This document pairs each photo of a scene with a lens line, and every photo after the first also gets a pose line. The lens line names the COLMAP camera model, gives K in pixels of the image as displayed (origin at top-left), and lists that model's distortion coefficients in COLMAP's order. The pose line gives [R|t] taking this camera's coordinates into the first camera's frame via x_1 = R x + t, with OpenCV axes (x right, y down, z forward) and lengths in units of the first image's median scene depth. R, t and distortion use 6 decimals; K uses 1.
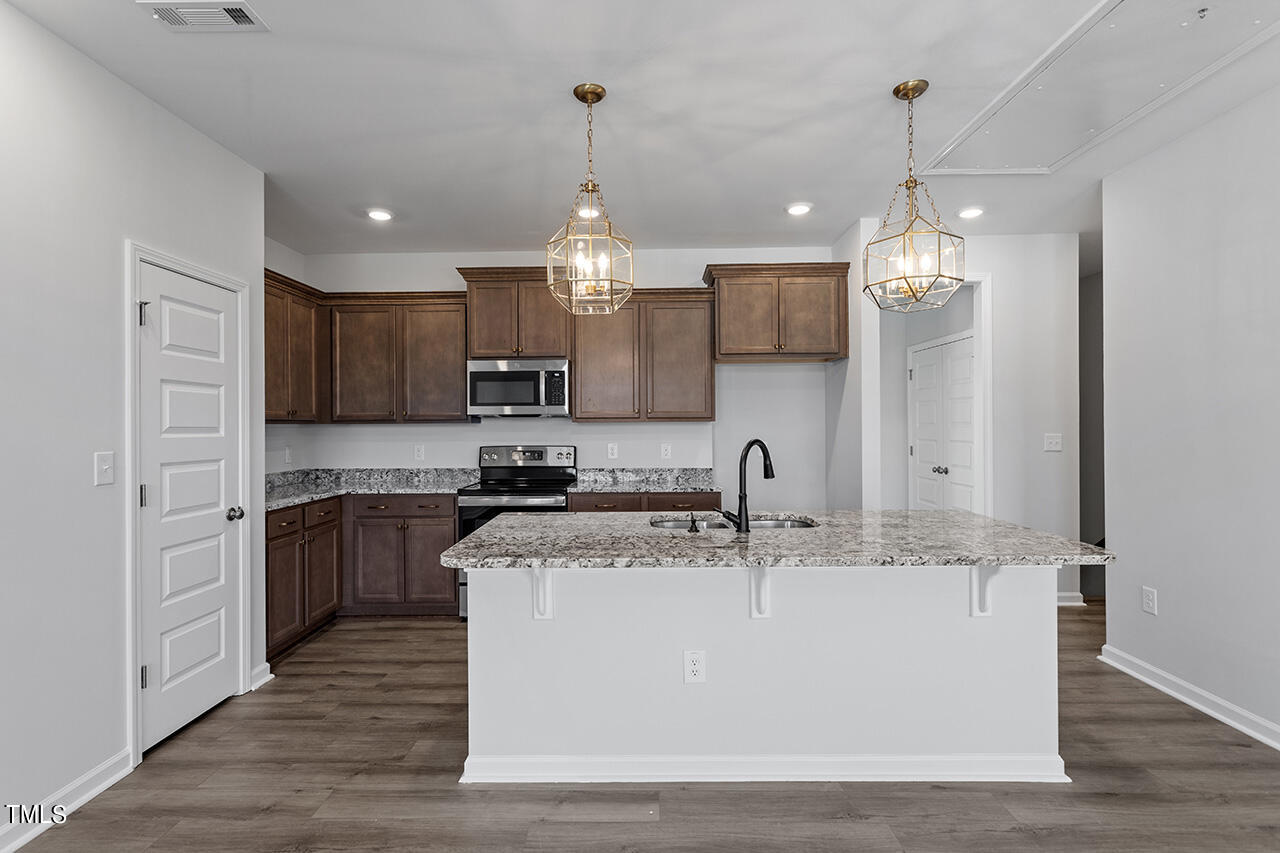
lens RADIAL K [[616.7, 0, 636.1], [0, 616.7, 424.0], [0, 0, 1]] dist [0.005180, 0.001449]
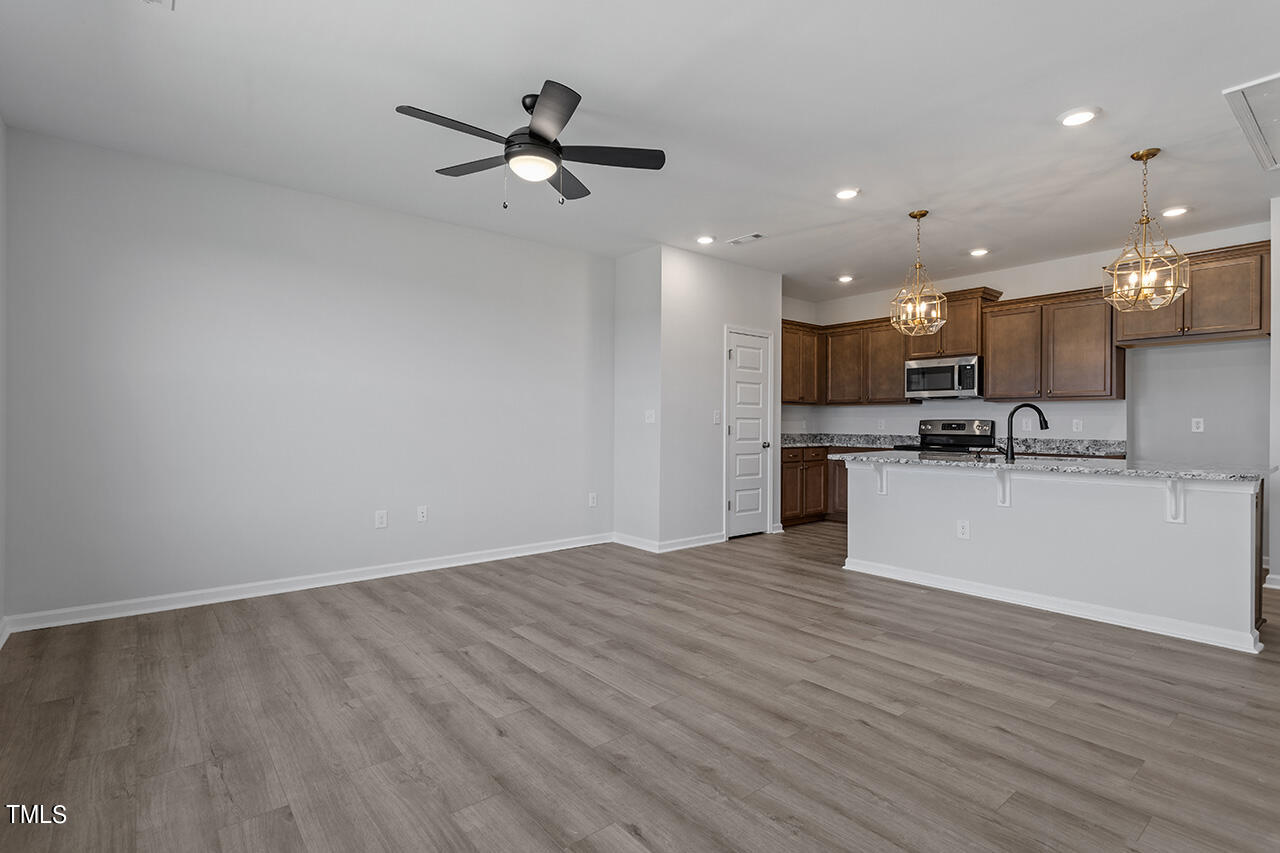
lens RADIAL K [[616.7, 0, 636.9], [0, 616.7, 425.2], [0, 0, 1]] dist [0.005180, 0.001449]
pose [[0.648562, 0.011453, -0.761076, 0.449291], [-0.008037, 0.999934, 0.008199, 0.045259], [0.761120, 0.000799, 0.648611, -0.468561]]
